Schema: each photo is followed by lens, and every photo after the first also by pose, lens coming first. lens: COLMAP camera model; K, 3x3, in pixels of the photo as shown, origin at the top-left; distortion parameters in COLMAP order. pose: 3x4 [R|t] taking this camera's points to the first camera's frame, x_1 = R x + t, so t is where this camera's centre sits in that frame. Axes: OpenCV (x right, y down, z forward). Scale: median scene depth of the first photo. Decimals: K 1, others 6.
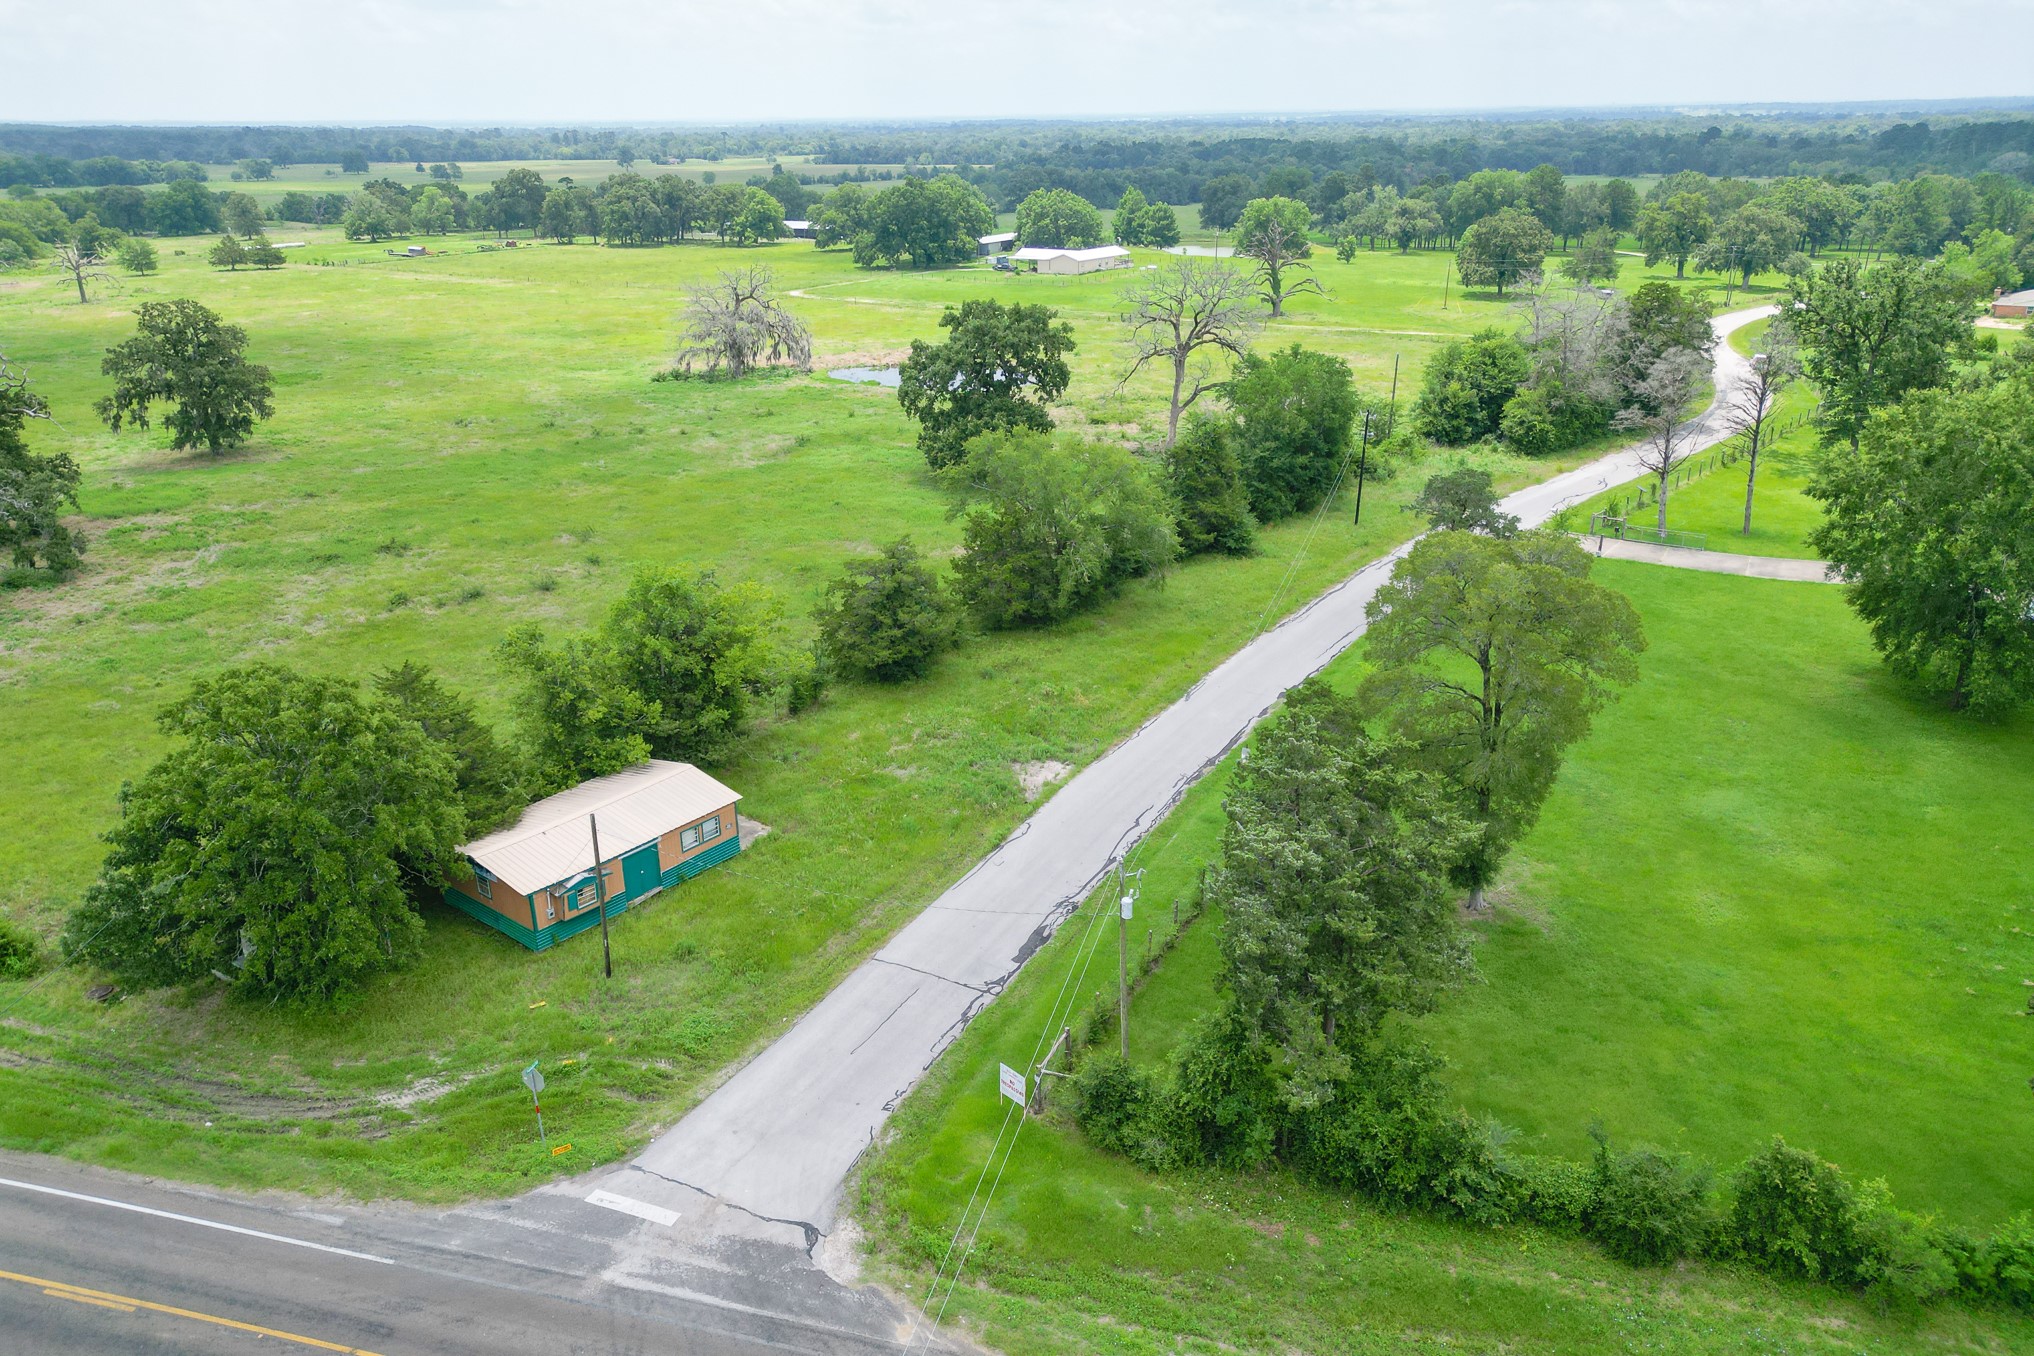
lens RADIAL K [[1445.0, 0, 1010.6], [0, 1445.0, 632.8], [0, 0, 1]] dist [0.087078, -0.089562]
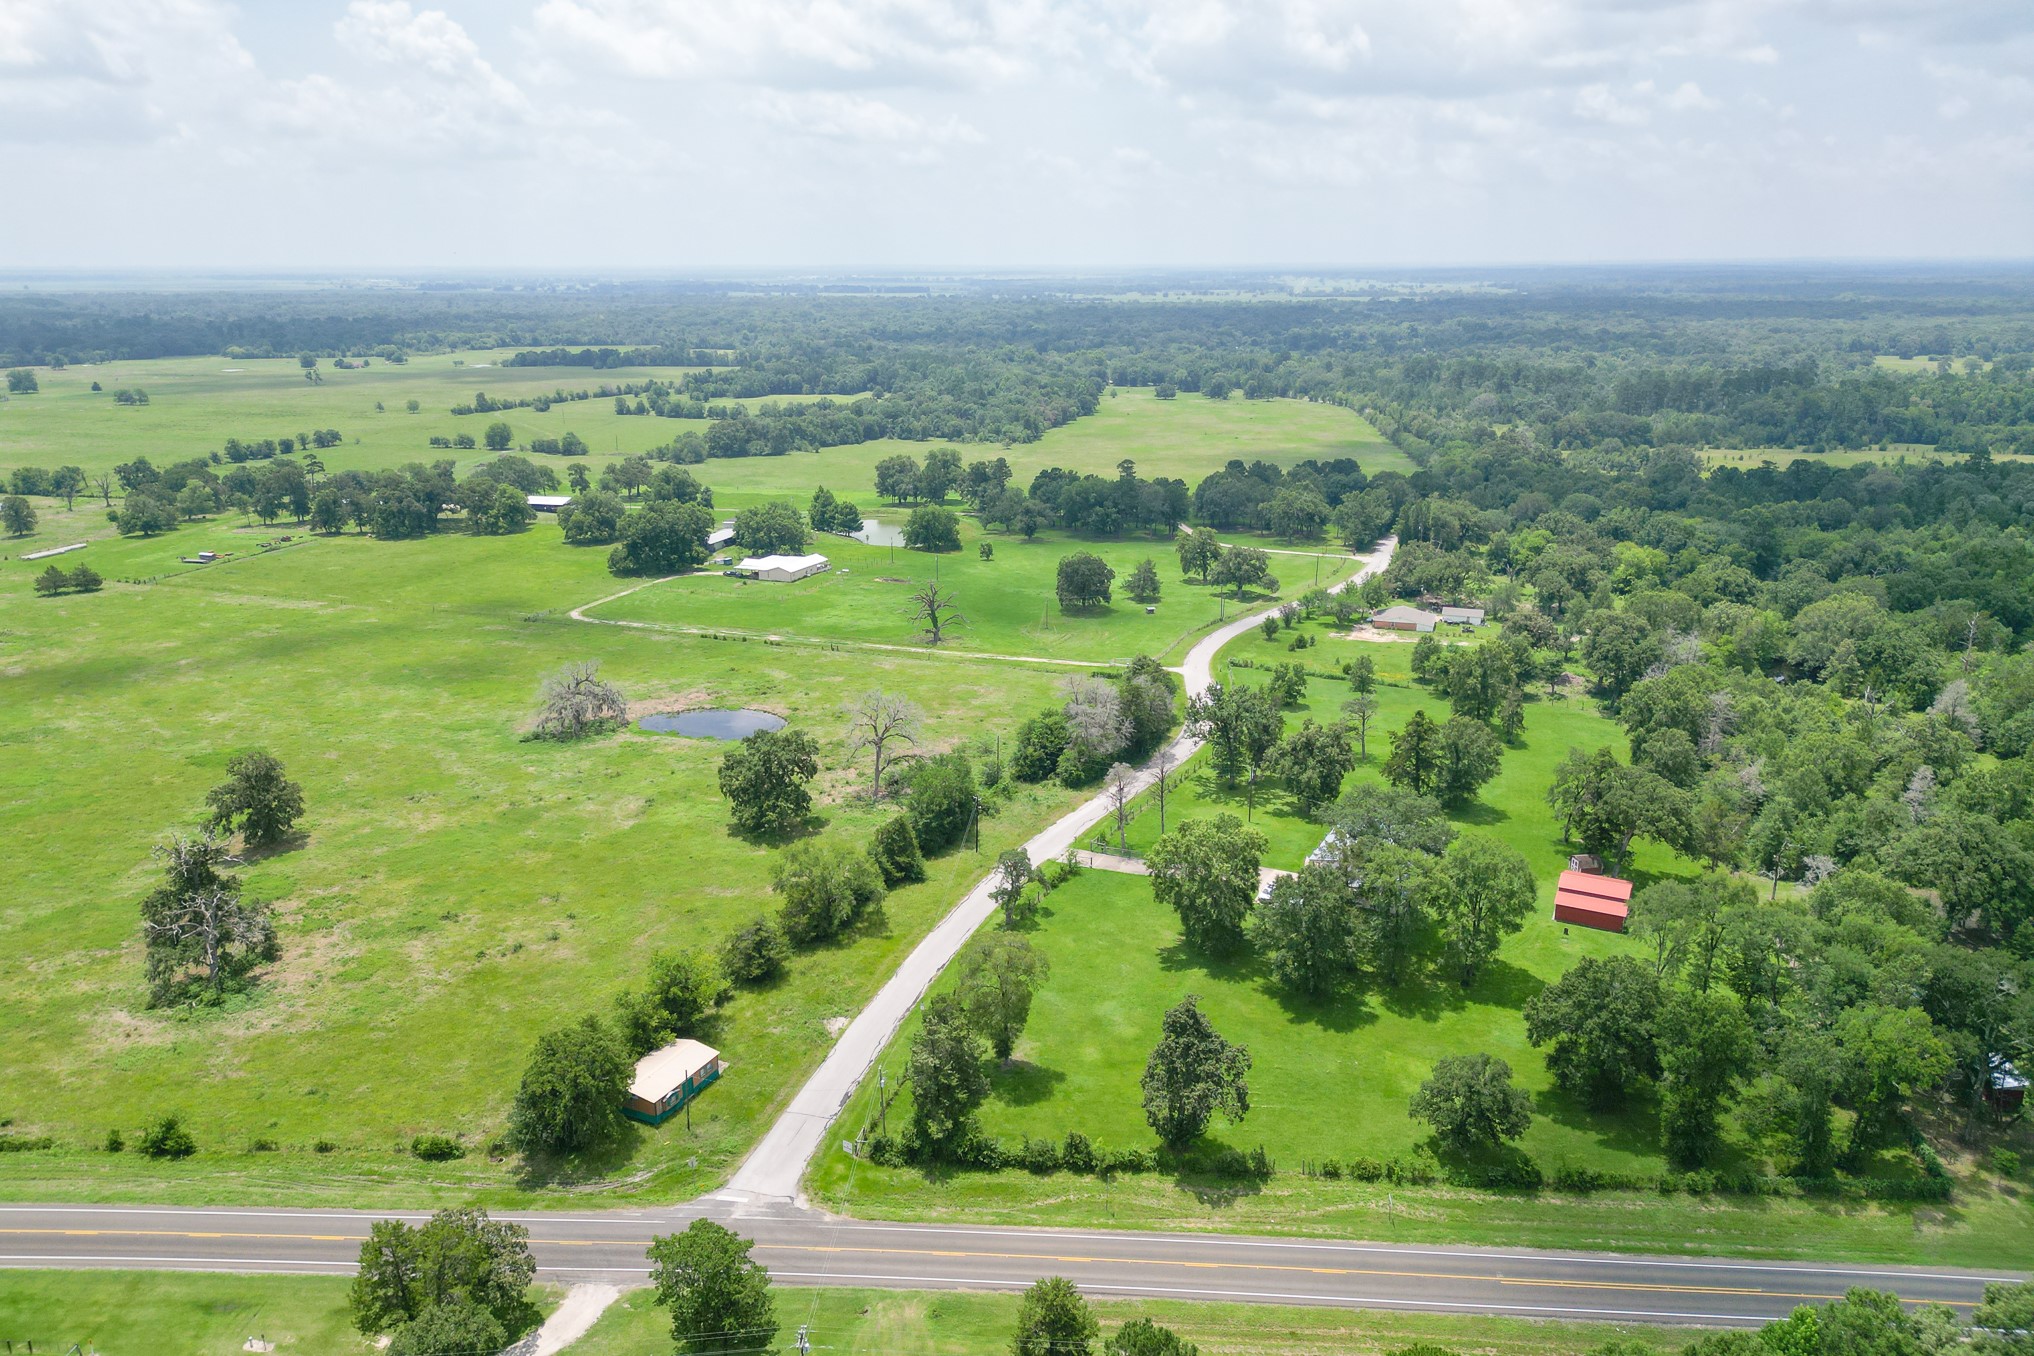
lens RADIAL K [[1378.0, 0, 1017.0], [0, 1378.0, 678.0], [0, 0, 1]] dist [0.085549, -0.110063]
pose [[0.974311, -0.050363, 0.219505, -0.175356], [0.065799, 0.995805, -0.063582, -0.330646], [-0.215382, 0.076392, 0.973537, -1.431732]]
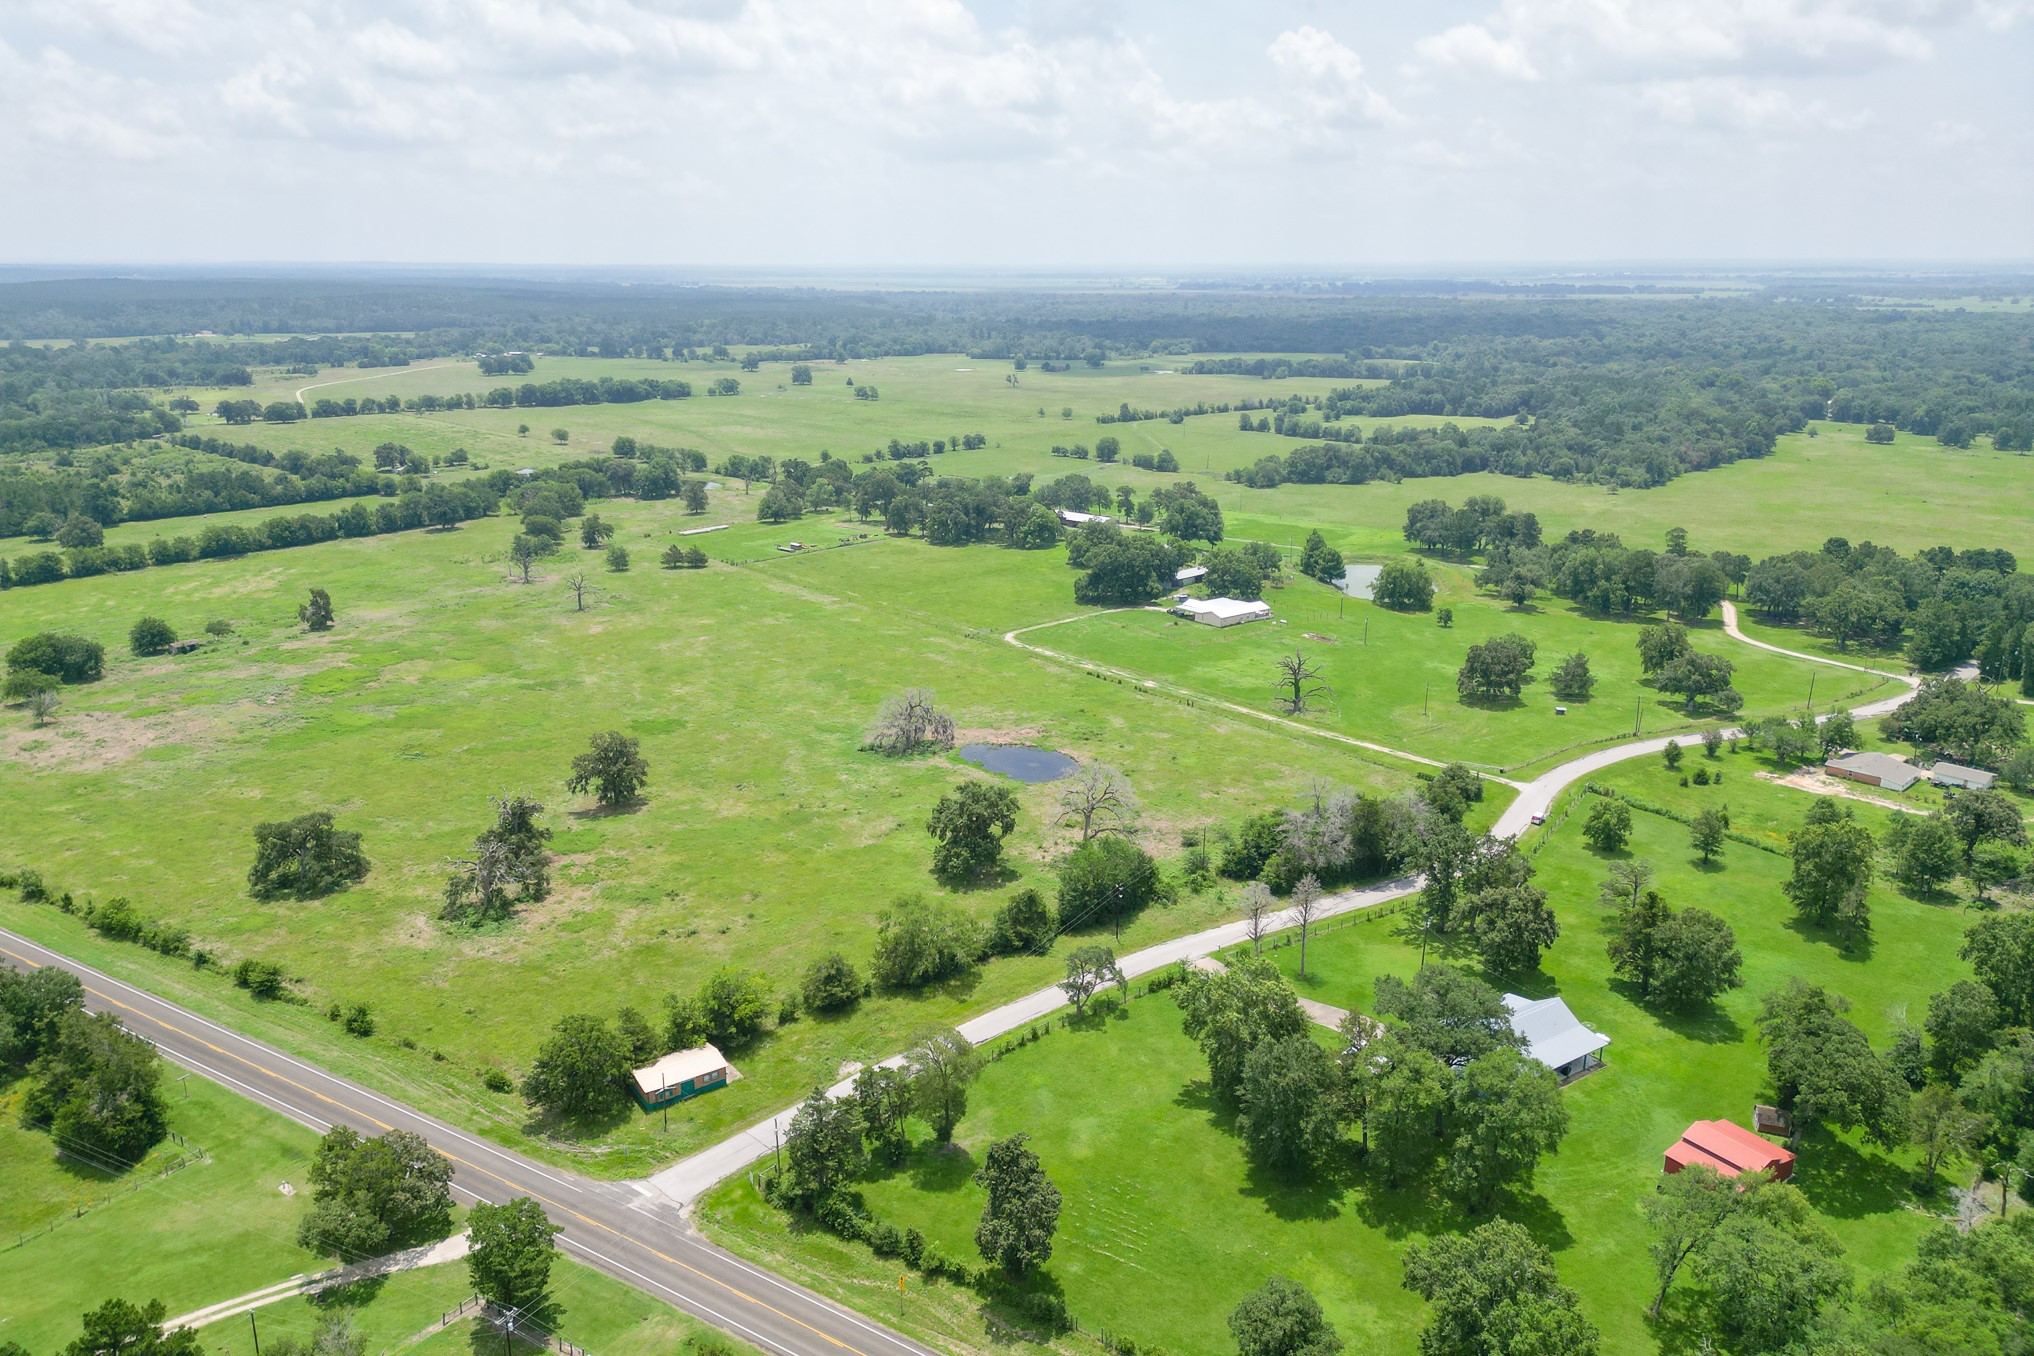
lens RADIAL K [[1378.0, 0, 1017.0], [0, 1378.0, 678.0], [0, 0, 1]] dist [0.085549, -0.110063]
pose [[0.964755, 0.093823, -0.245858, 0.952016], [-0.110506, 0.992356, -0.054931, -0.548736], [0.238825, 0.080164, 0.967748, -1.561692]]
